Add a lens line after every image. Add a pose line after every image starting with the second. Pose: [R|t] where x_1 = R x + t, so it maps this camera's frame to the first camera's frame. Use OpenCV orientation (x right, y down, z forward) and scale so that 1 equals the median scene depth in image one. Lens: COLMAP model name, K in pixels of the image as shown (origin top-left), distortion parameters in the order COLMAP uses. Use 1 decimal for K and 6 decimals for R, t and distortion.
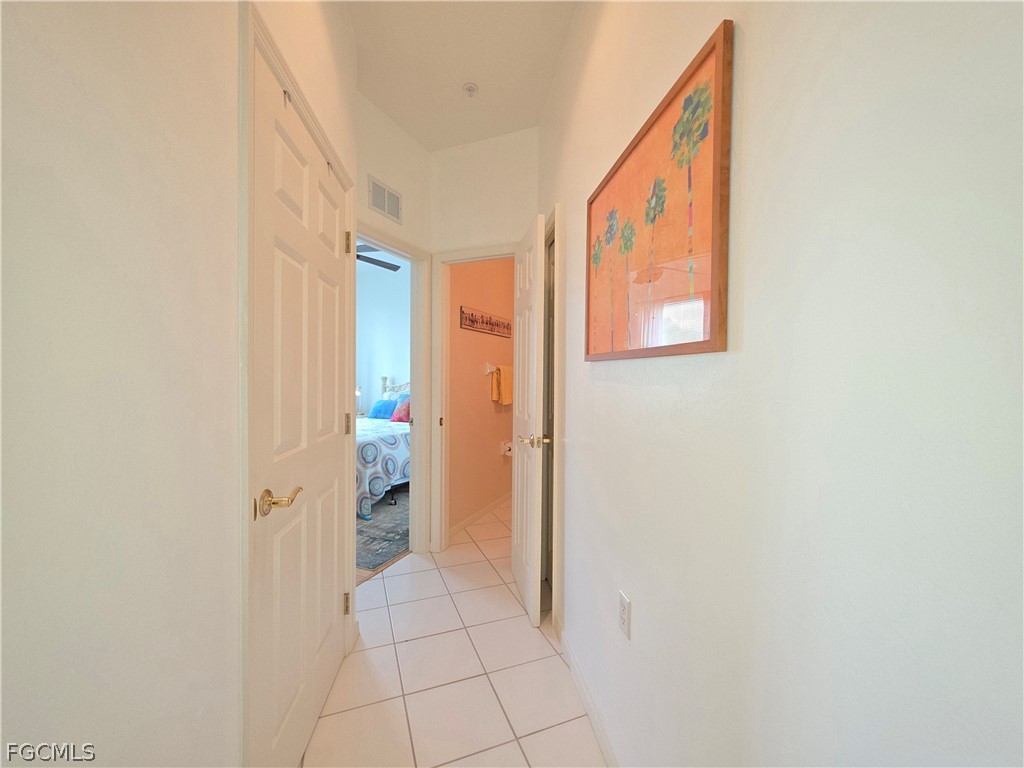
lens RADIAL K [[420.1, 0, 517.1], [0, 420.1, 382.5], [0, 0, 1]] dist [0.000830, -0.000010]
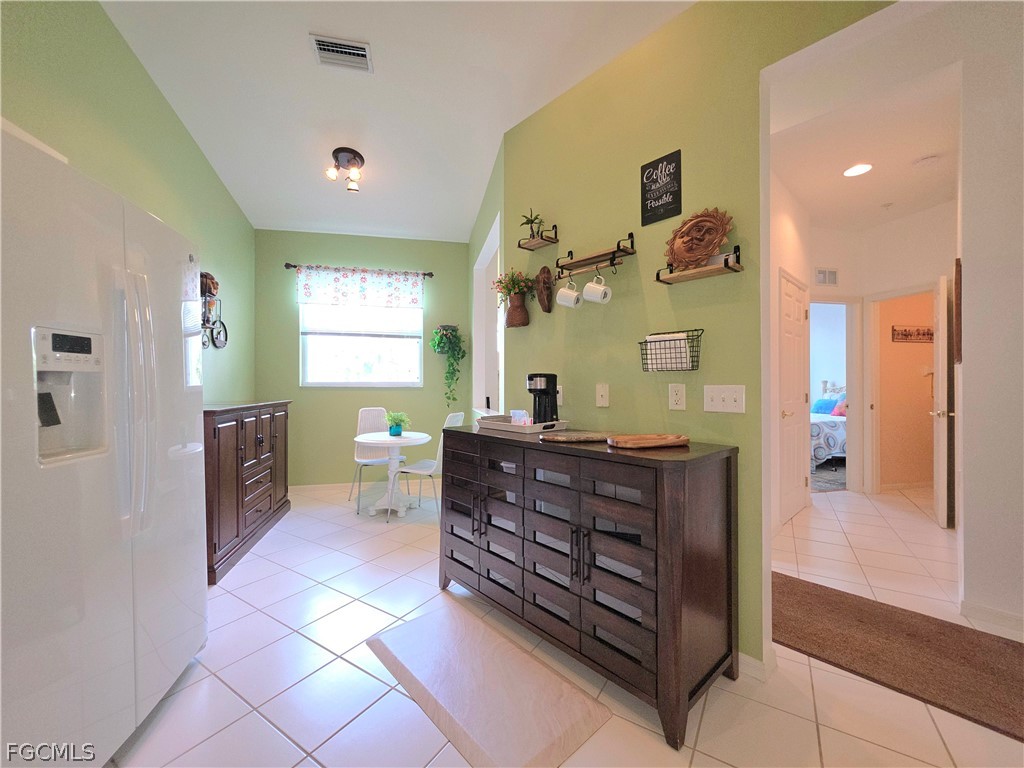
lens RADIAL K [[411.2, 0, 509.3], [0, 411.2, 387.6], [0, 0, 1]] dist [0.000890, 0.000003]
pose [[0.576418, -0.007258, -0.817123, 0.606904], [-0.003706, 0.999927, -0.011496, 0.101834], [0.817146, 0.009655, 0.576349, -2.009535]]
